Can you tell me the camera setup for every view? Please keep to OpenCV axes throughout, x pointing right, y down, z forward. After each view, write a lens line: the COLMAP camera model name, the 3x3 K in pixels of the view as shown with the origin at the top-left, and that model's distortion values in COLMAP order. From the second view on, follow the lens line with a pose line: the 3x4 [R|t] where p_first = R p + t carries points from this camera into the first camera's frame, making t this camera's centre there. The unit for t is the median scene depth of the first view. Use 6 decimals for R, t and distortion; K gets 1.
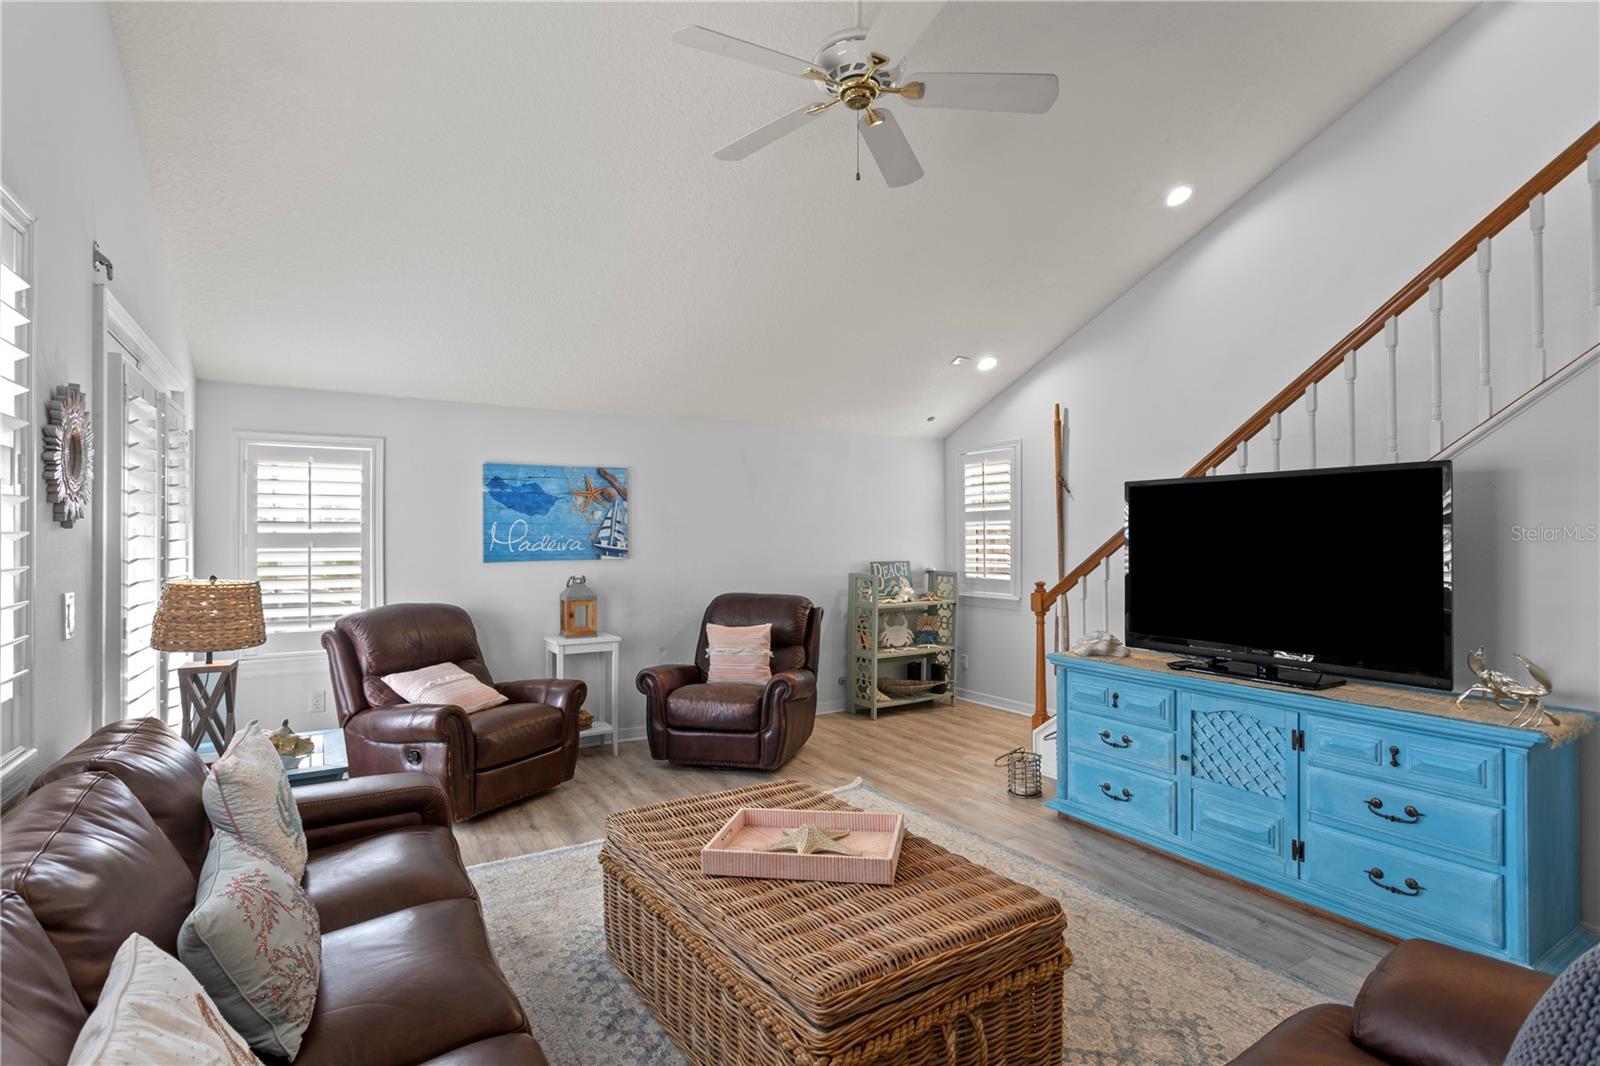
lens RADIAL K [[794.8, 0, 790.9], [0, 794.8, 541.4], [0, 0, 1]] dist [-0.020478, 0.007062]
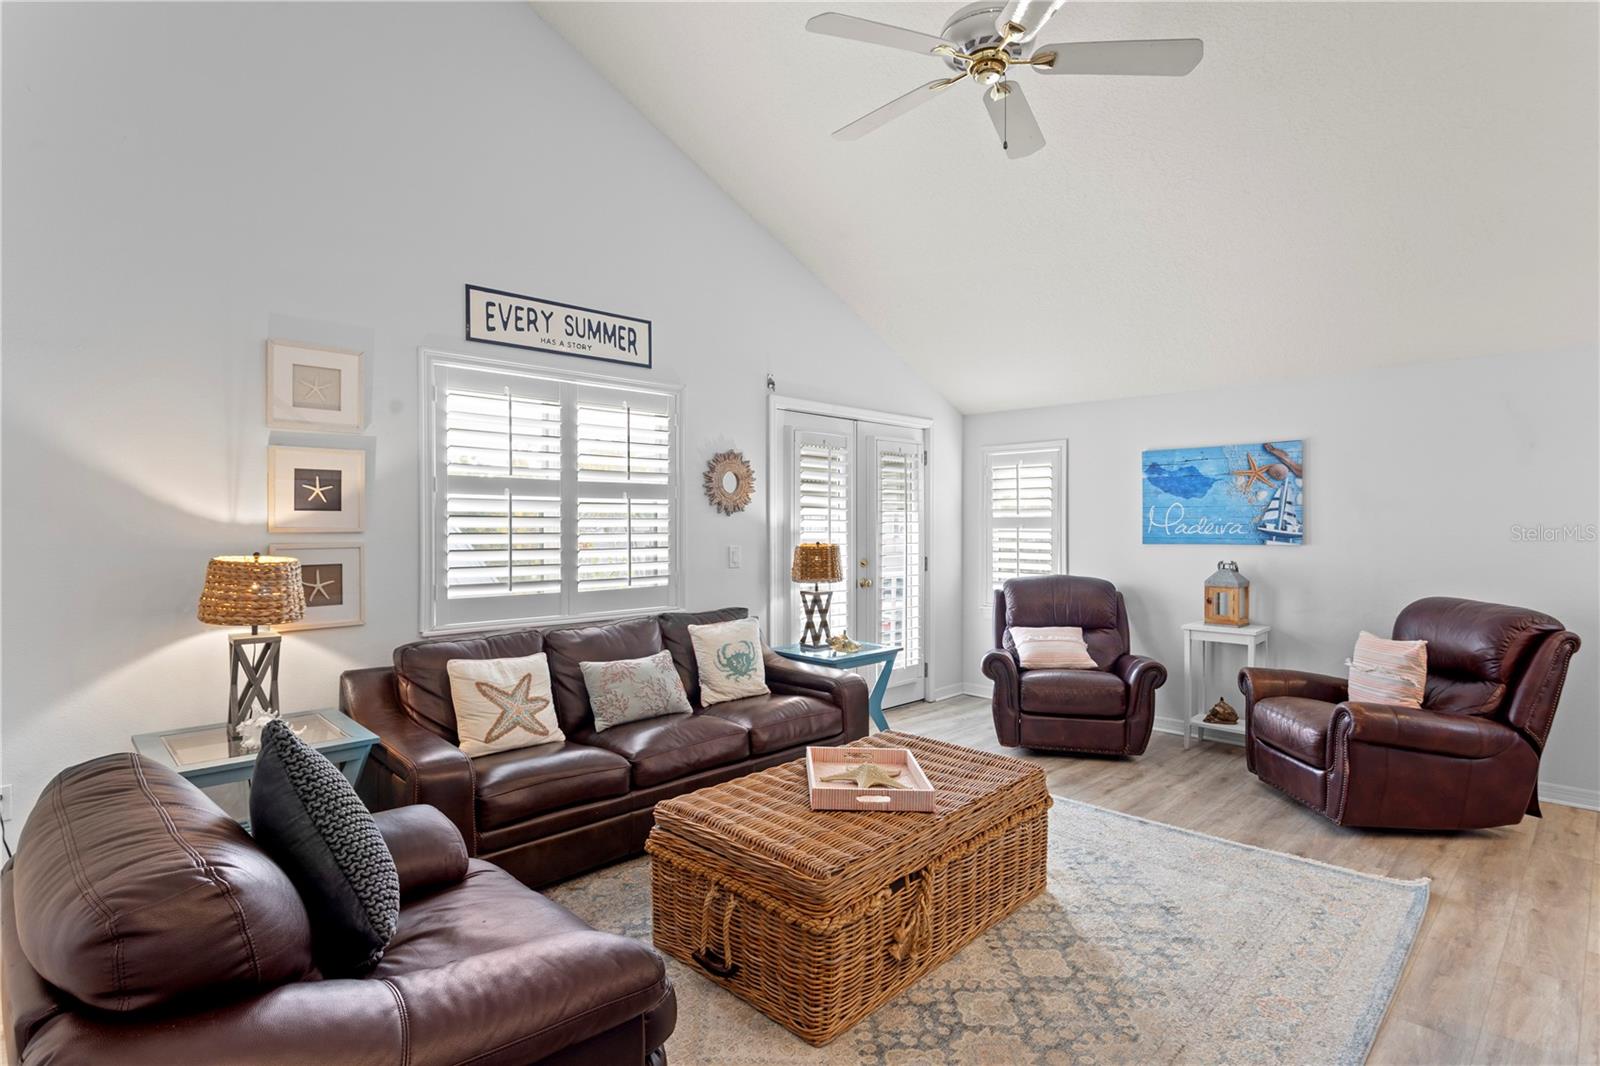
lens RADIAL K [[794.8, 0, 792.1], [0, 794.8, 532.2], [0, 0, 1]] dist [-0.020478, 0.007062]
pose [[0.223258, 0.016727, -0.974616, 0.543153], [-0.000708, 0.999855, 0.016998, -0.006936], [0.974759, -0.003105, 0.223237, 0.288423]]
